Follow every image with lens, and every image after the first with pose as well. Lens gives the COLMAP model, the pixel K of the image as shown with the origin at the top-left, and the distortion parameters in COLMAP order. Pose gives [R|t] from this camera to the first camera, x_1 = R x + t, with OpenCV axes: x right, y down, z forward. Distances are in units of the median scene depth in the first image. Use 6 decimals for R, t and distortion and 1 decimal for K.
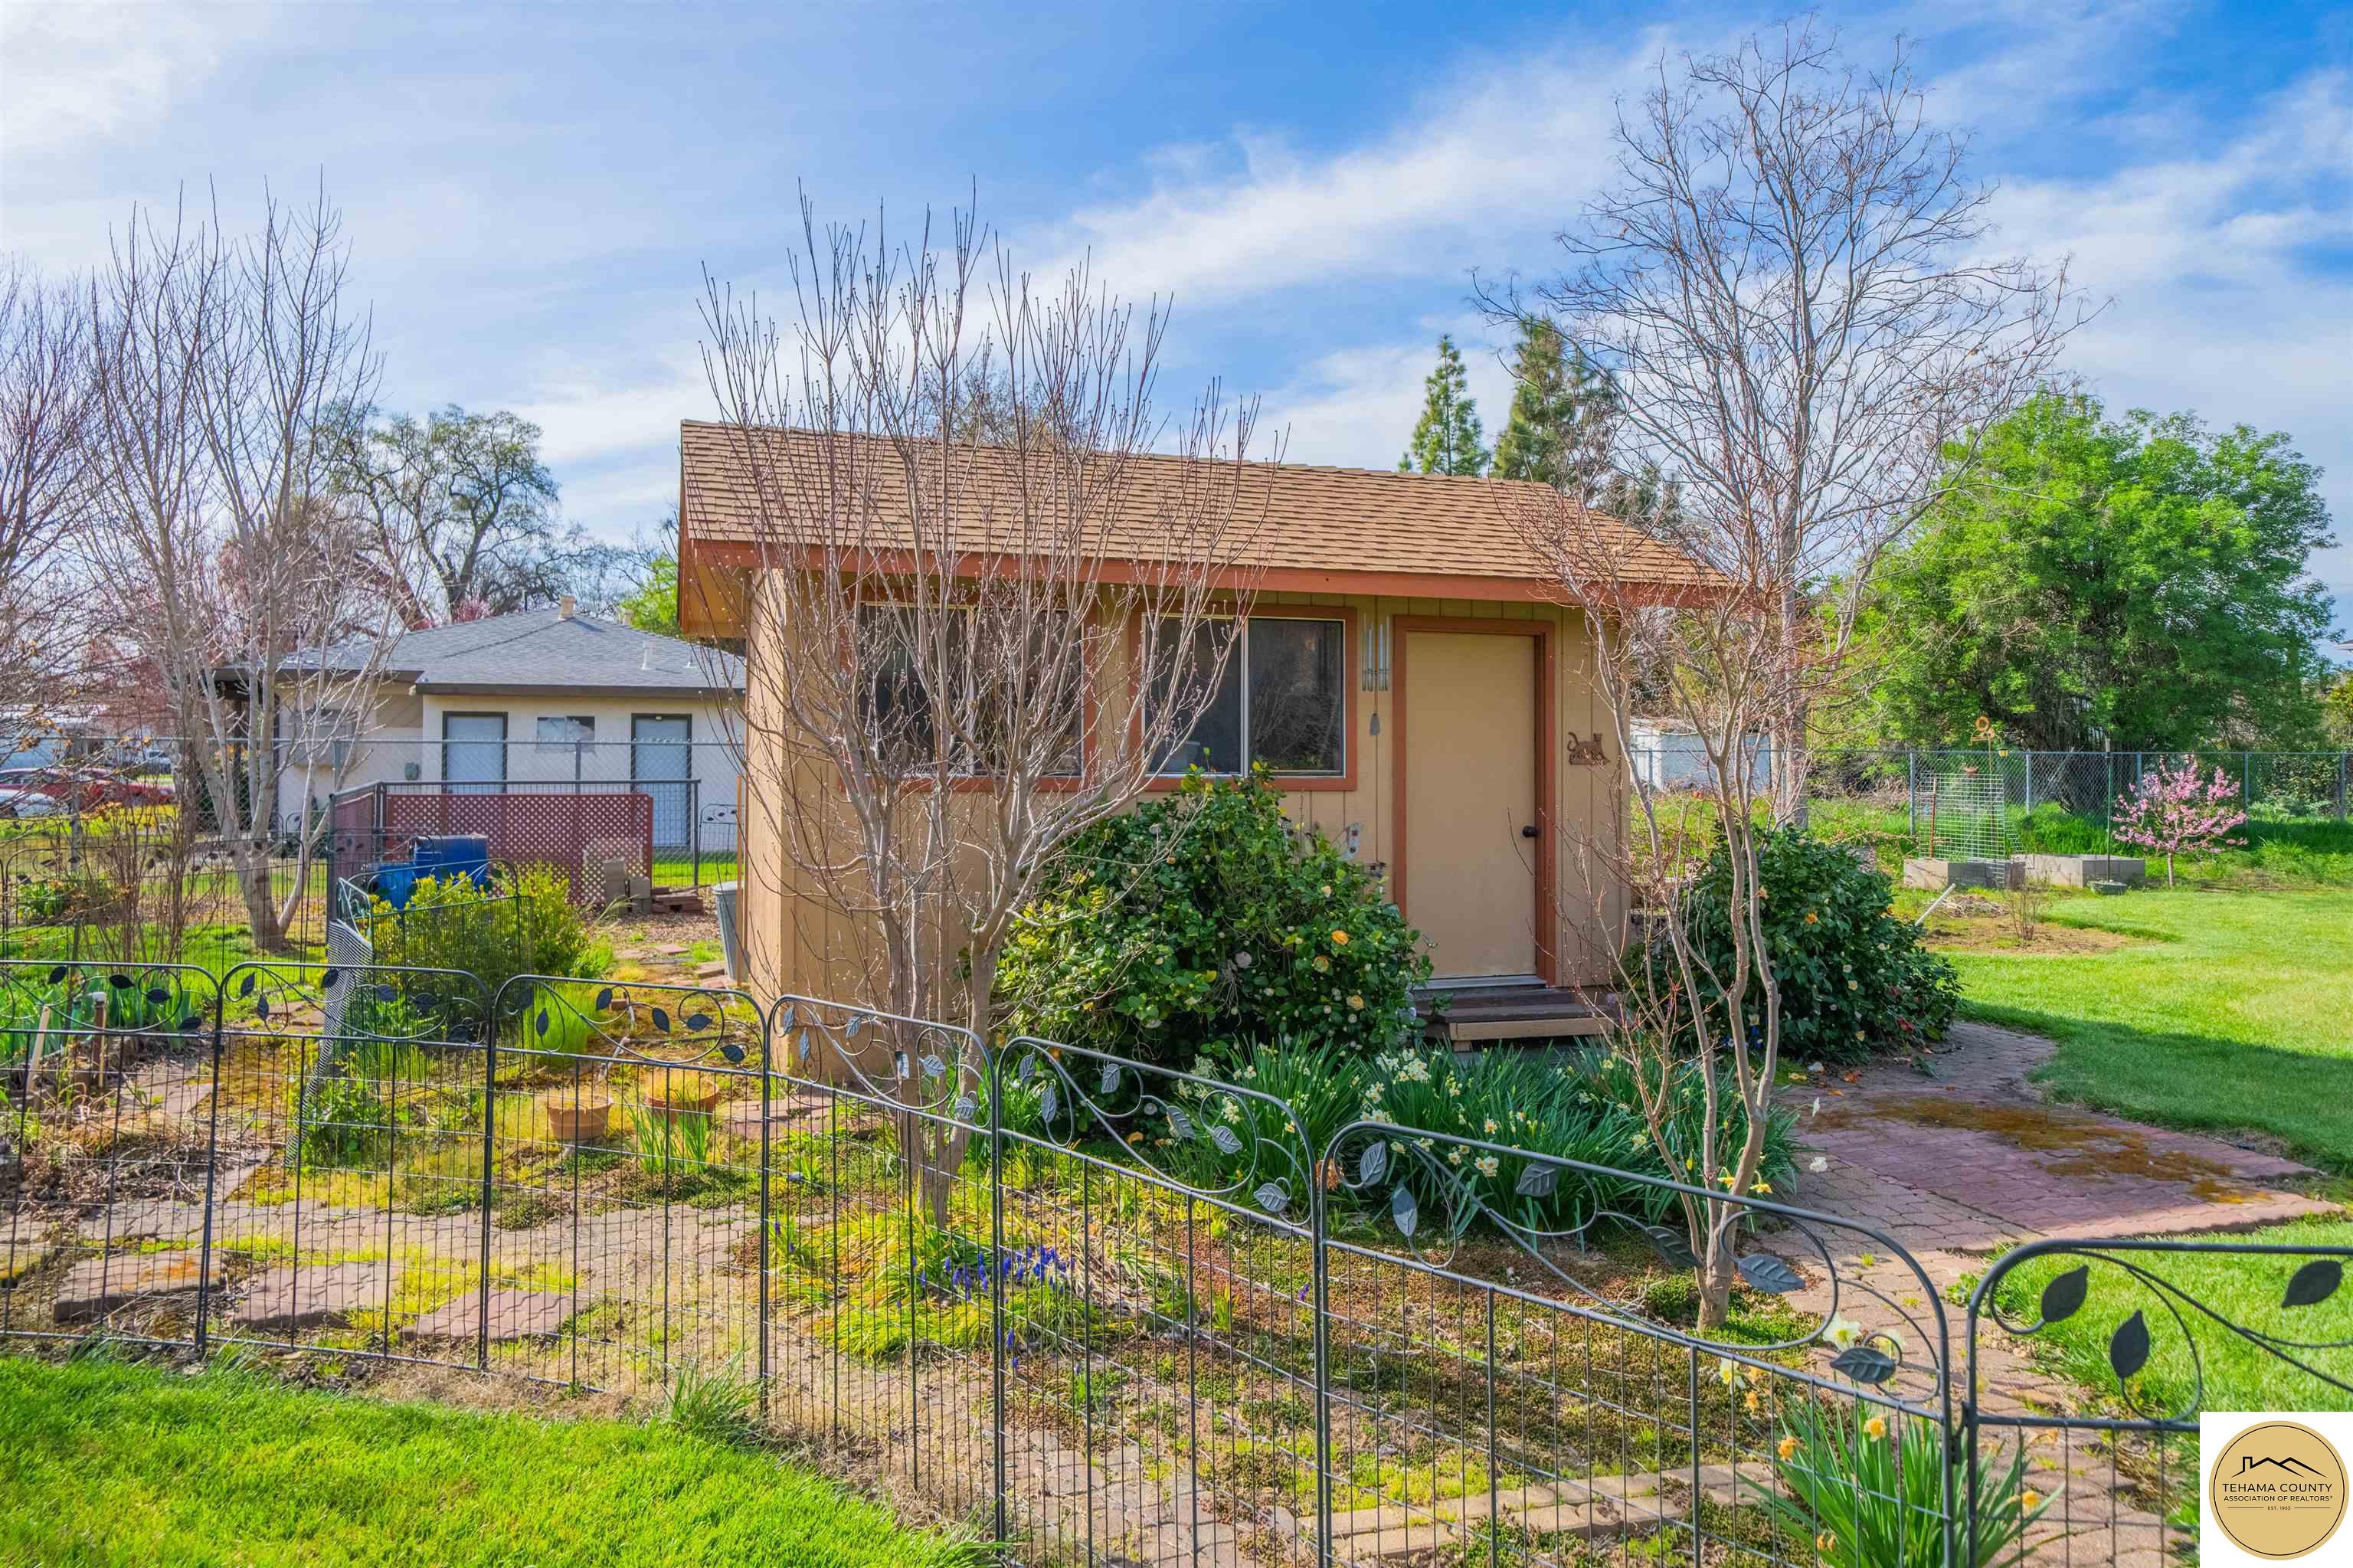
lens RADIAL K [[1467.0, 0, 1172.3], [0, 1467.0, 779.1], [0, 0, 1]] dist [0.006023, 0.000574]
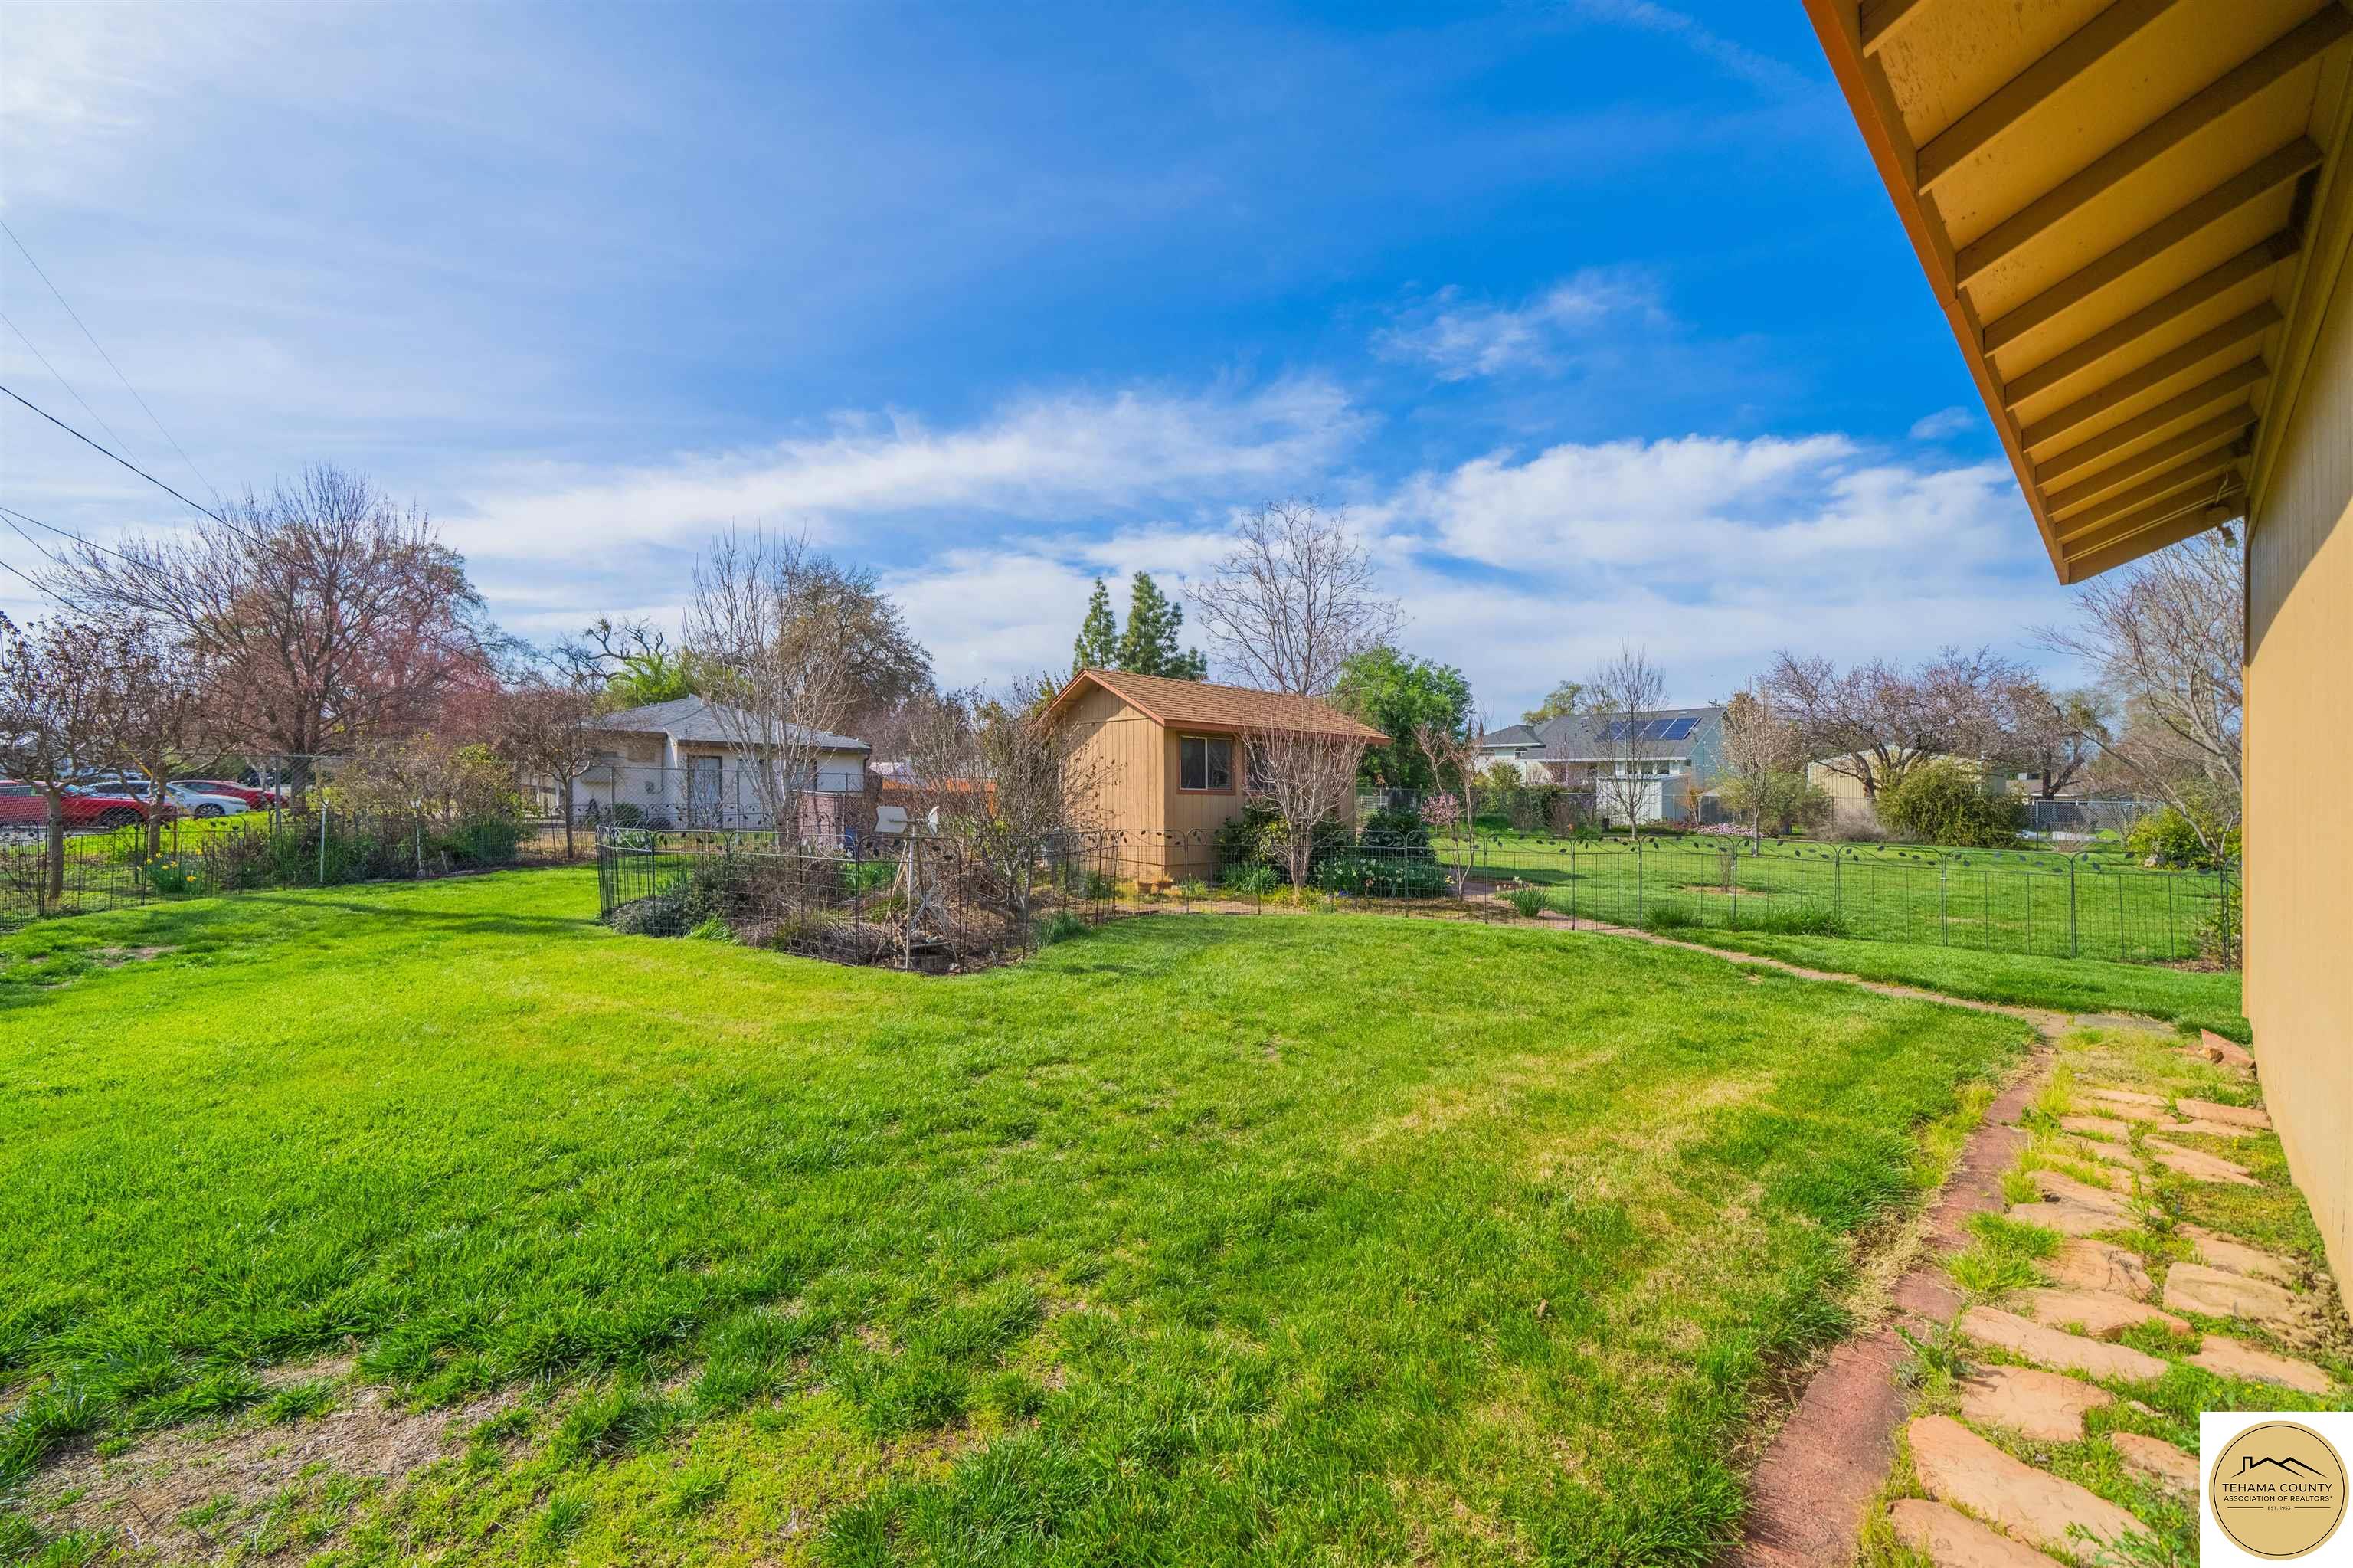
lens RADIAL K [[856.2, 0, 1163.8], [0, 856.2, 791.3], [0, 0, 1]] dist [-0.002413, -0.000491]
pose [[0.931230, 0.011693, 0.364245, -0.082969], [-0.007964, 0.999899, -0.011739, 0.002573], [-0.364346, 0.008031, 0.931229, -0.067134]]
